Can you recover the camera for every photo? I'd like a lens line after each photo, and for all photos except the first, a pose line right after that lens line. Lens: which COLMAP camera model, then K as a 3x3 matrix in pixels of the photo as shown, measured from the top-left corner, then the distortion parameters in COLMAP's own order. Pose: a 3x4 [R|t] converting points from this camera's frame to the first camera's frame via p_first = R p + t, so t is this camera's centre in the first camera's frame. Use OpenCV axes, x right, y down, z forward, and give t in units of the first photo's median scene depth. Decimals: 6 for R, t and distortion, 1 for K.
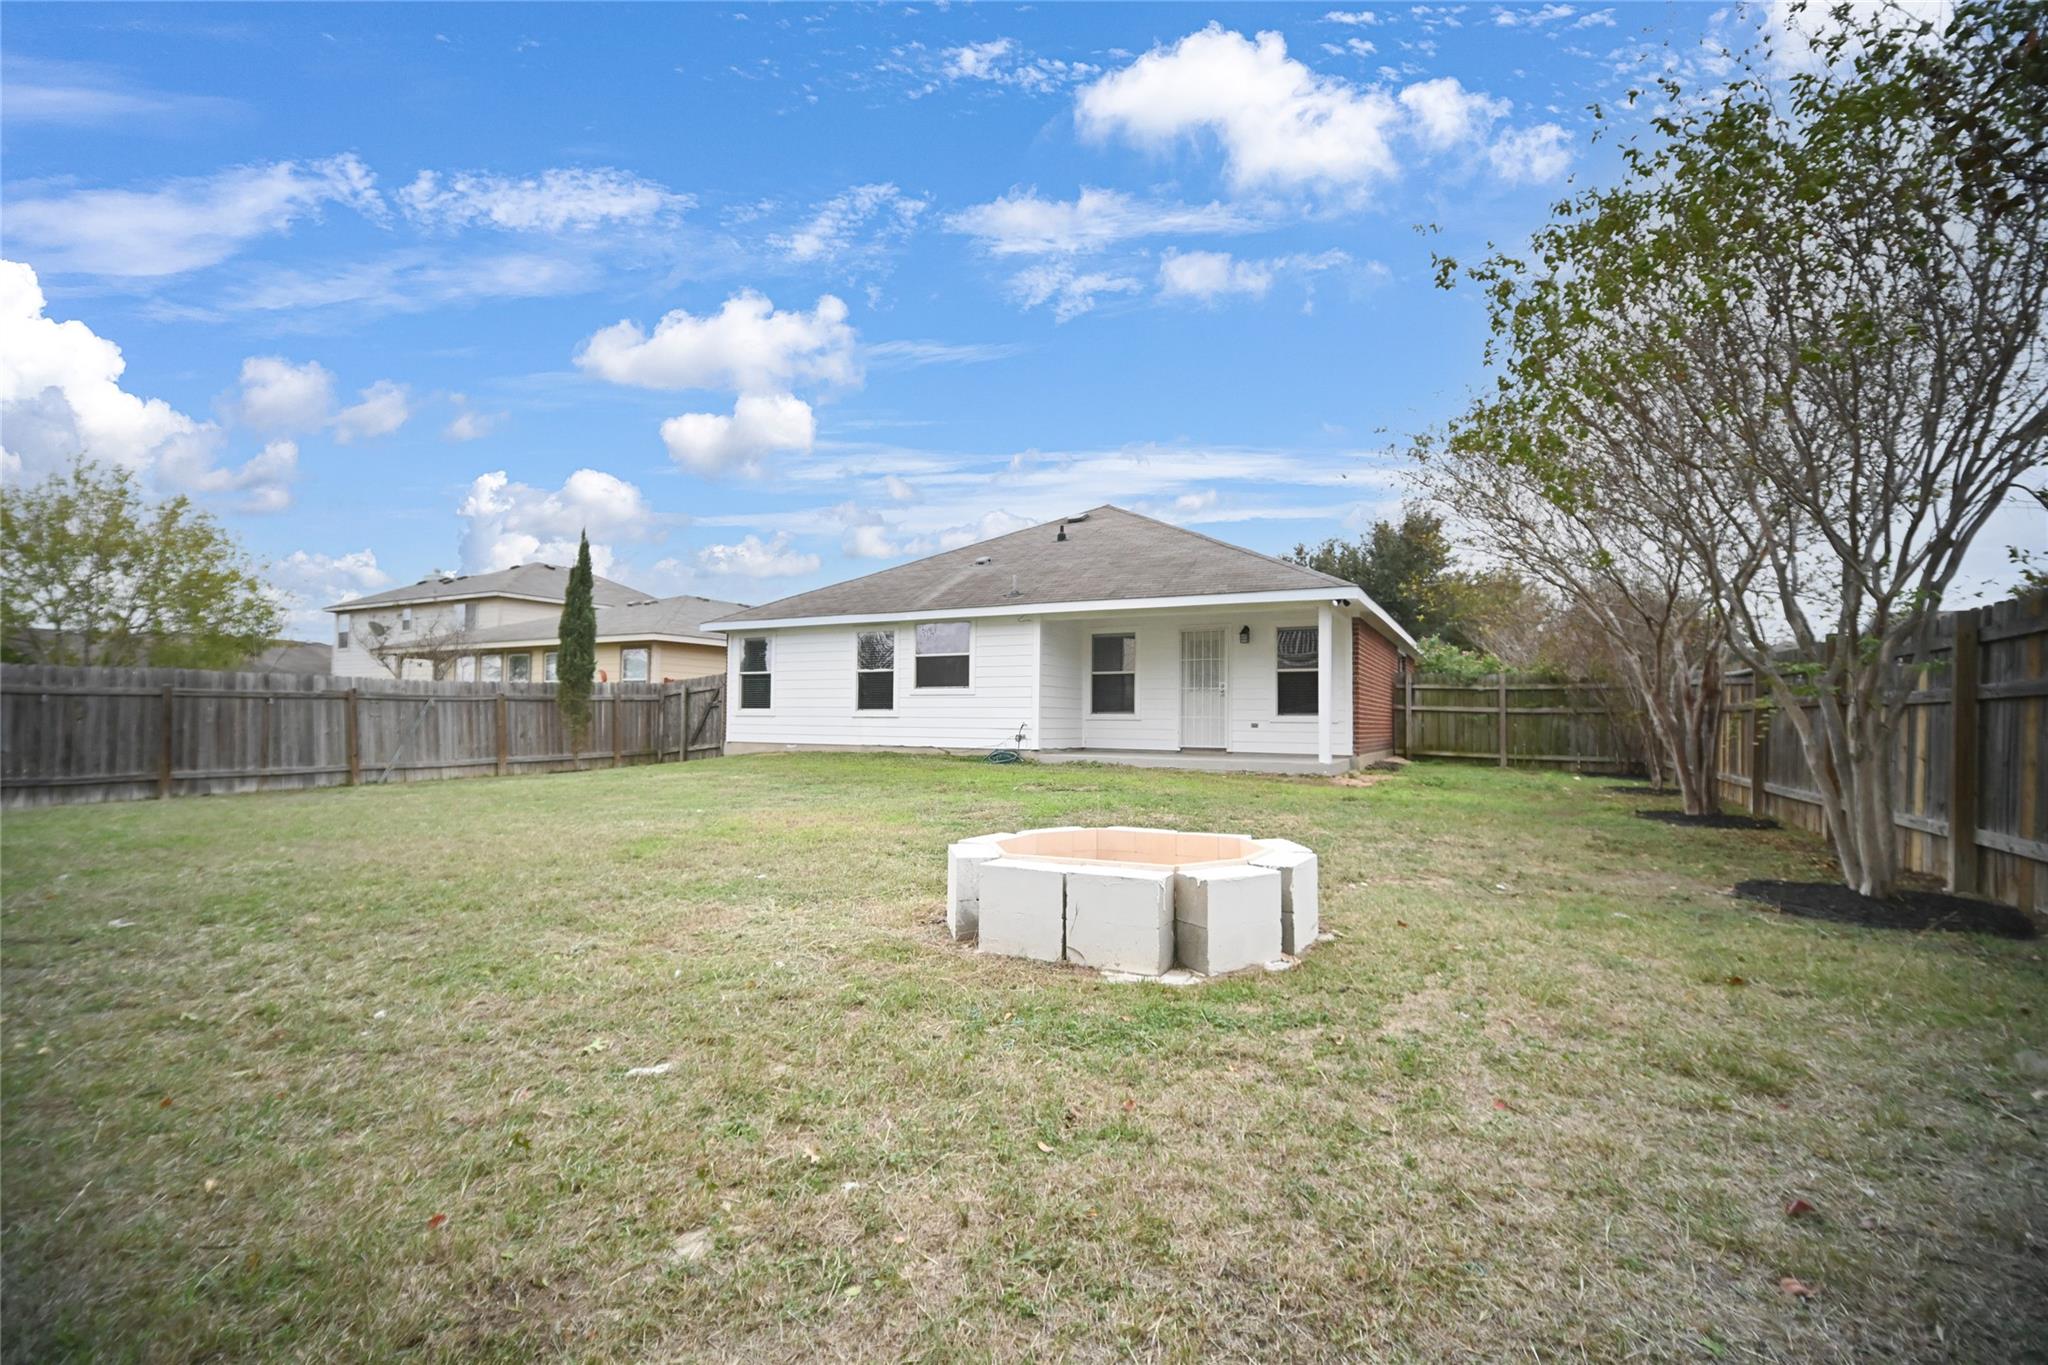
lens RADIAL K [[890.9, 0, 1025.0], [0, 890.9, 677.1], [0, 0, 1]] dist [0.000626, -0.006669]
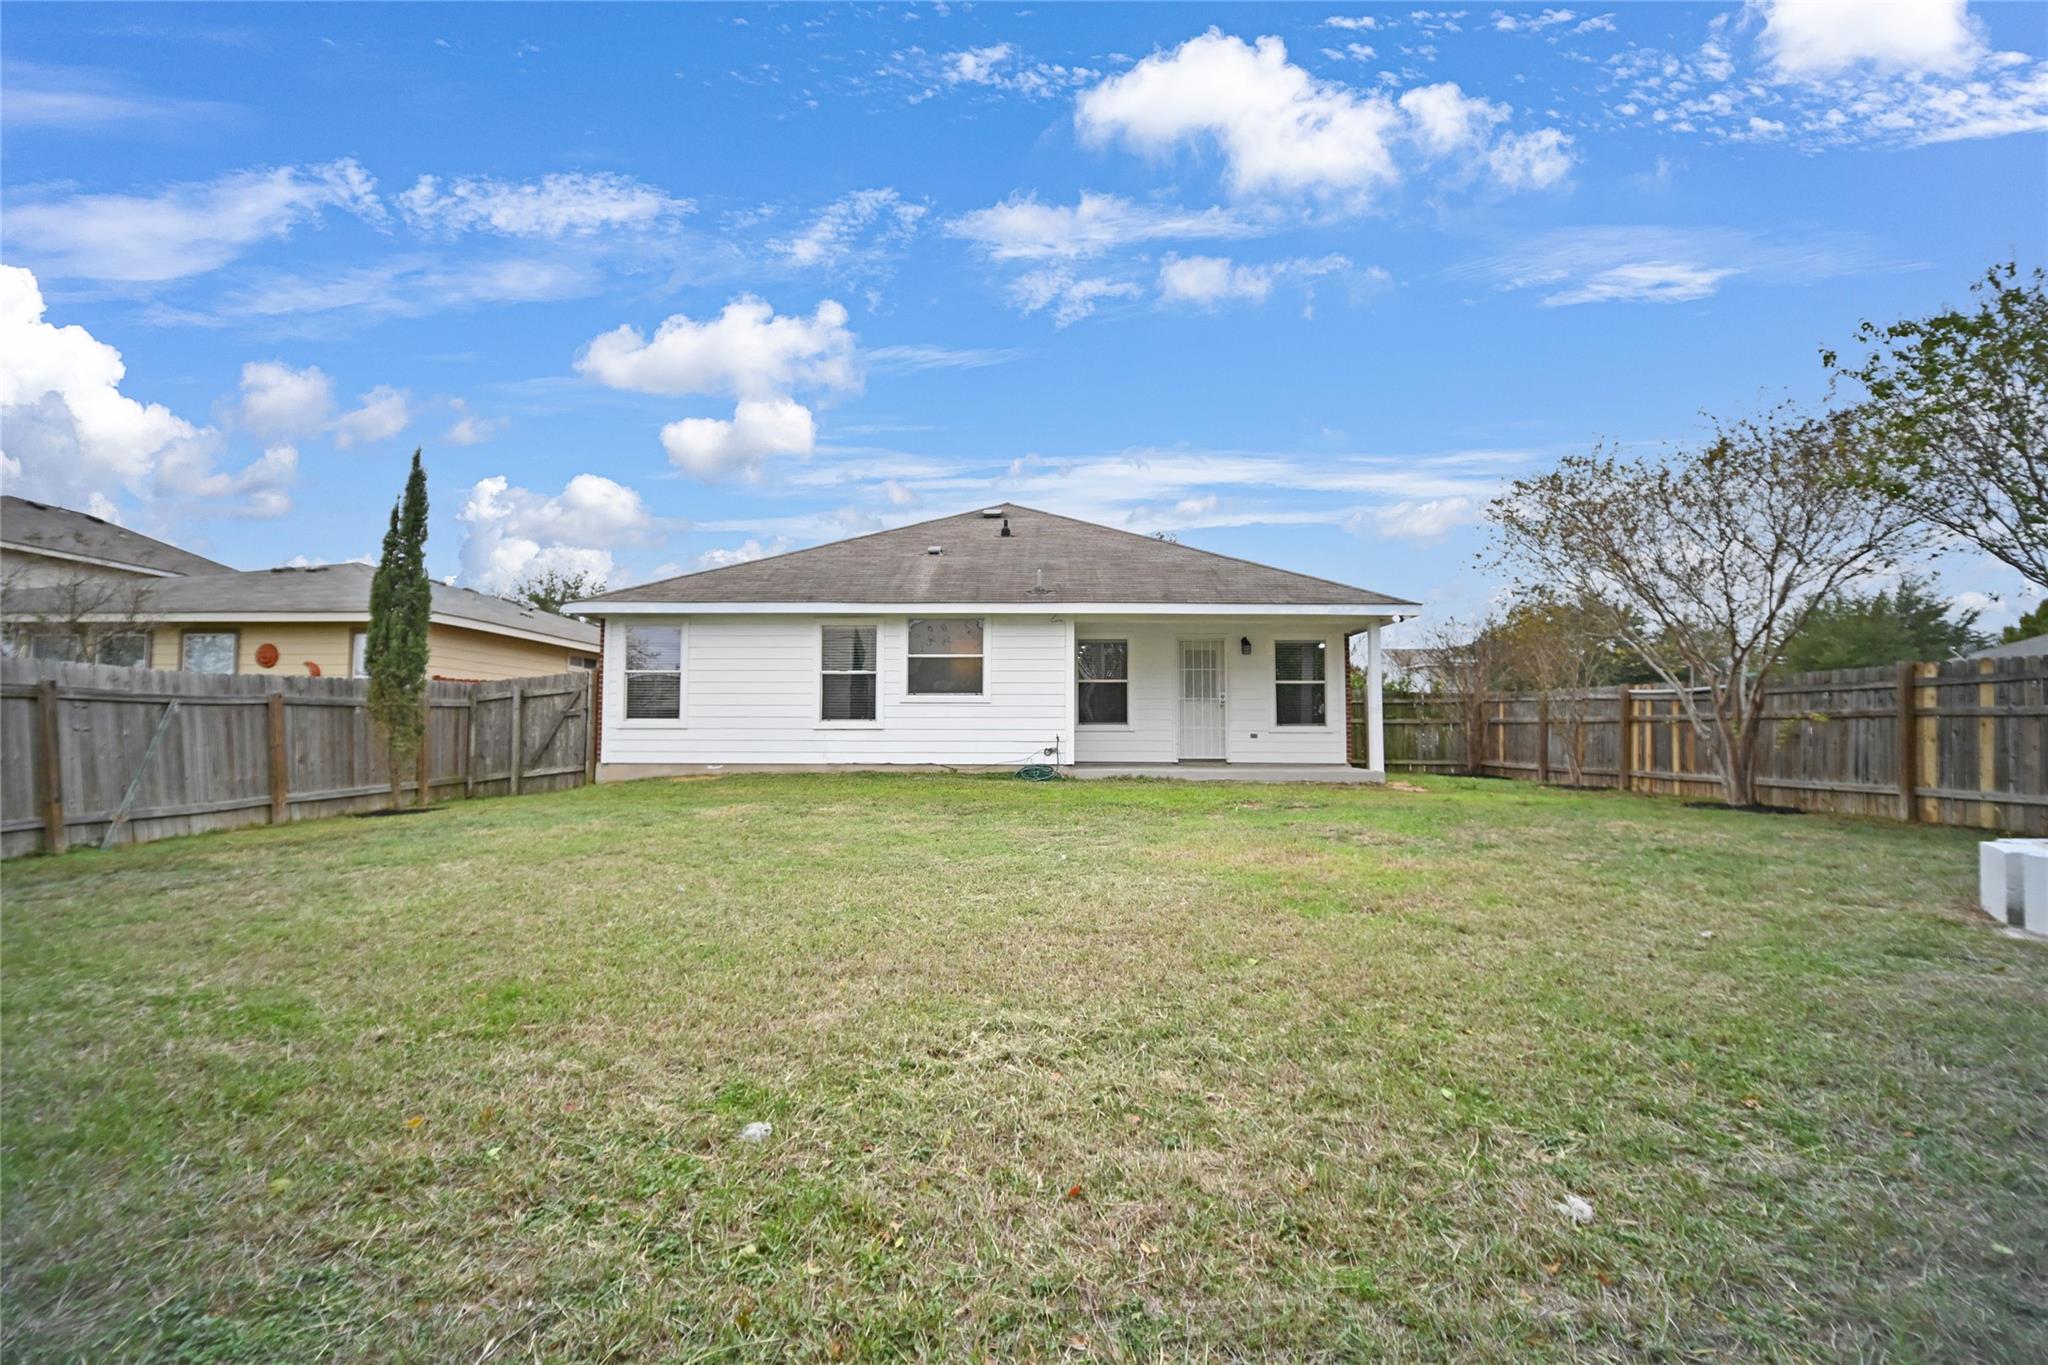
lens RADIAL K [[890.9, 0, 1025.0], [0, 890.9, 677.1], [0, 0, 1]] dist [0.000626, -0.006669]
pose [[0.889421, 0.023048, 0.456507, -0.457031], [-0.016190, 0.999690, -0.018929, 0.011314], [-0.456802, 0.009444, 0.889518, 0.223289]]
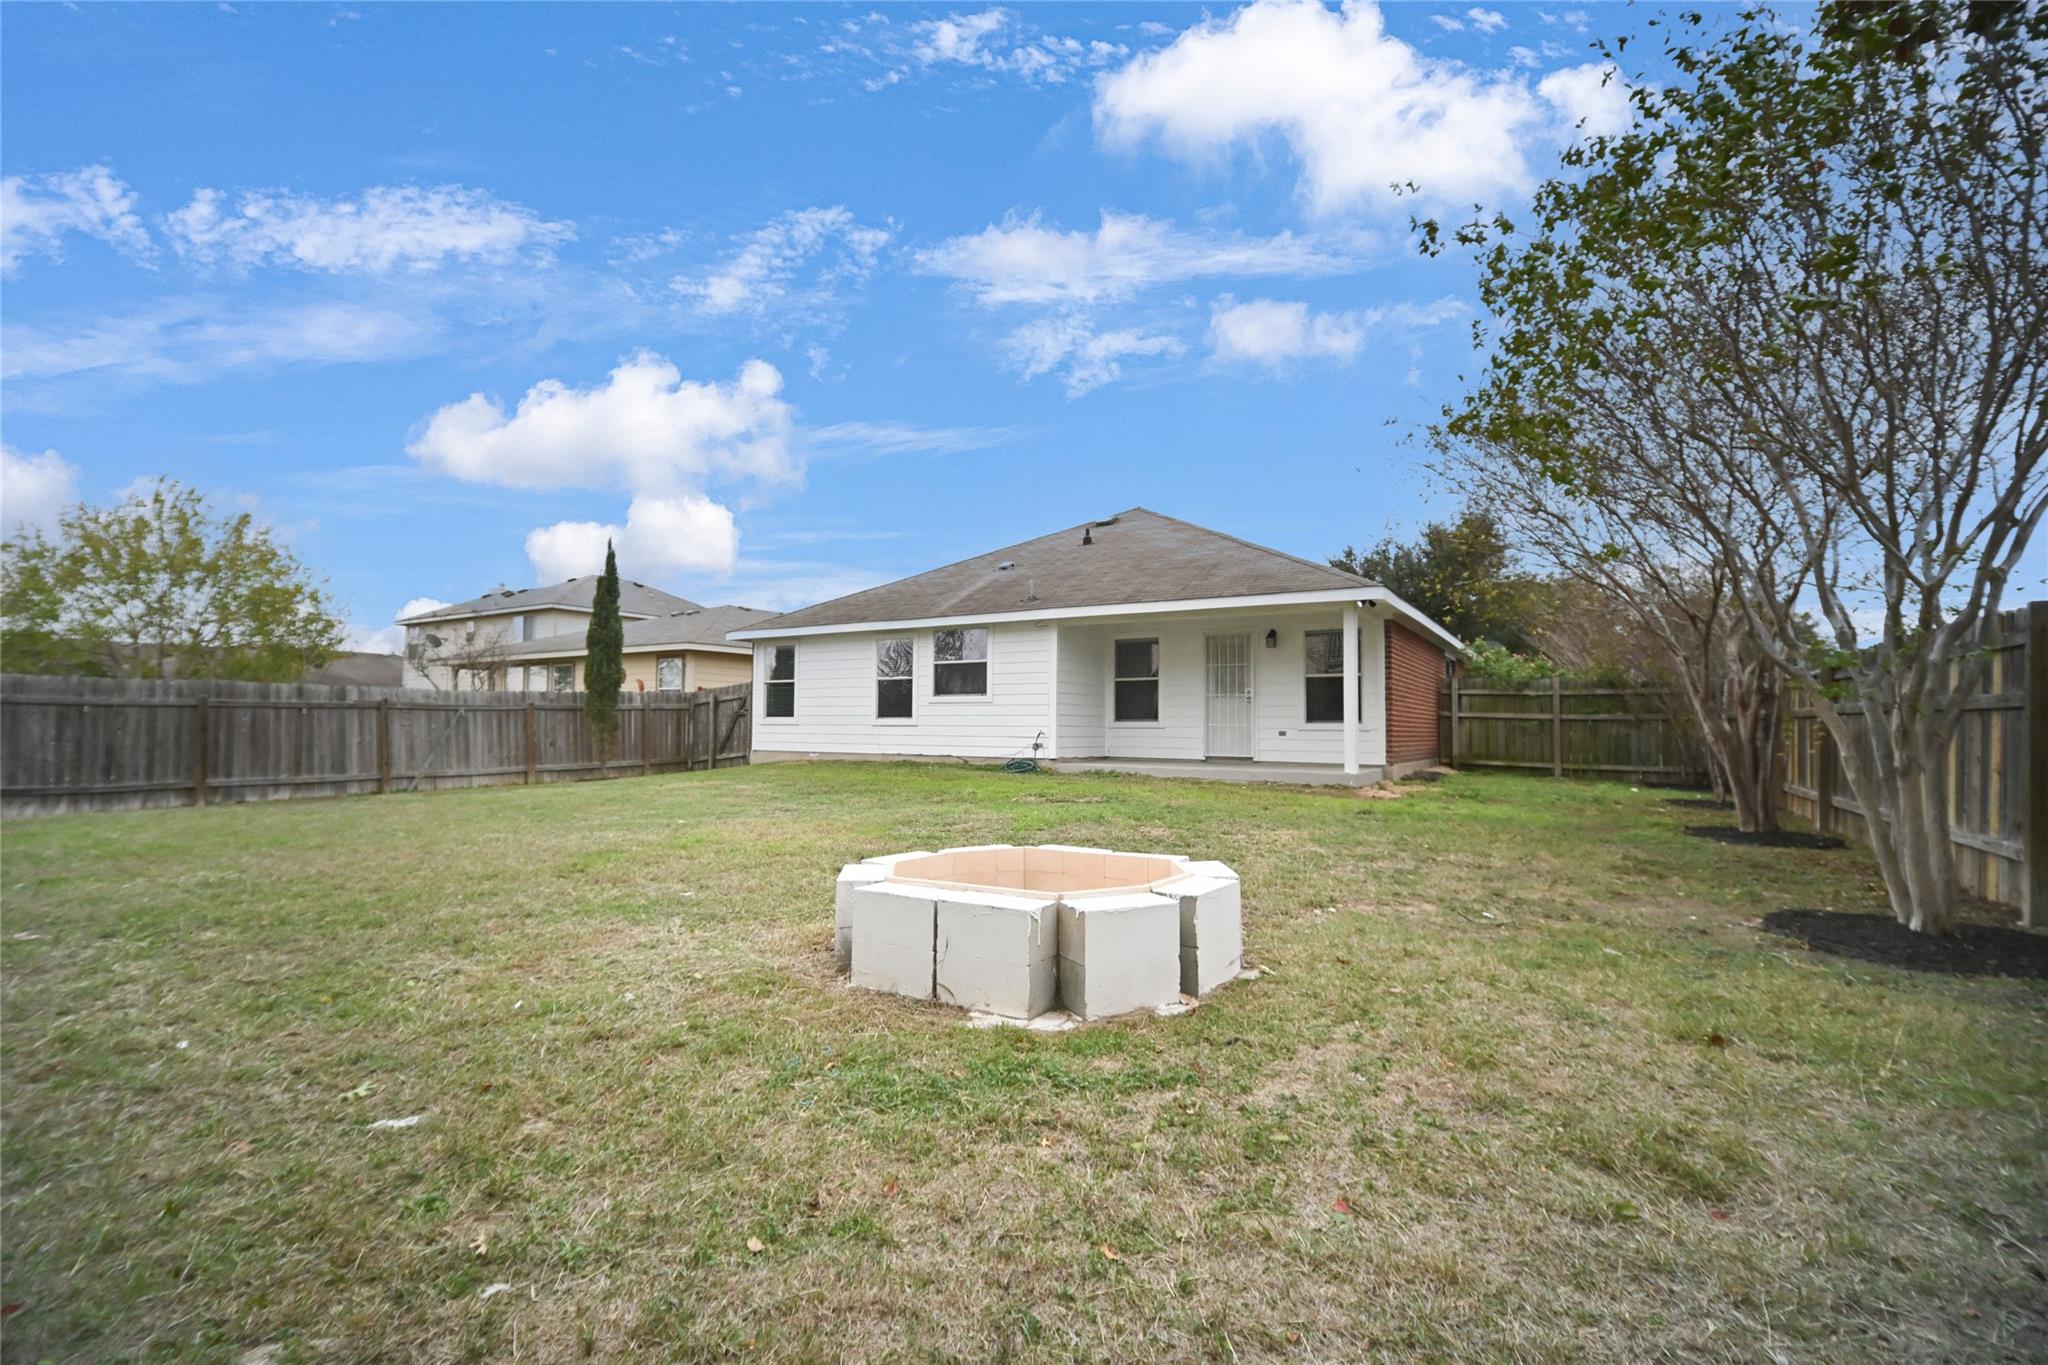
lens RADIAL K [[890.9, 0, 1025.0], [0, 890.9, 677.1], [0, 0, 1]] dist [0.000626, -0.006669]
pose [[0.997630, -0.005498, -0.068586, 0.050340], [0.004915, 0.999950, -0.008656, 0.000716], [0.068631, 0.008298, 0.997608, 0.027436]]
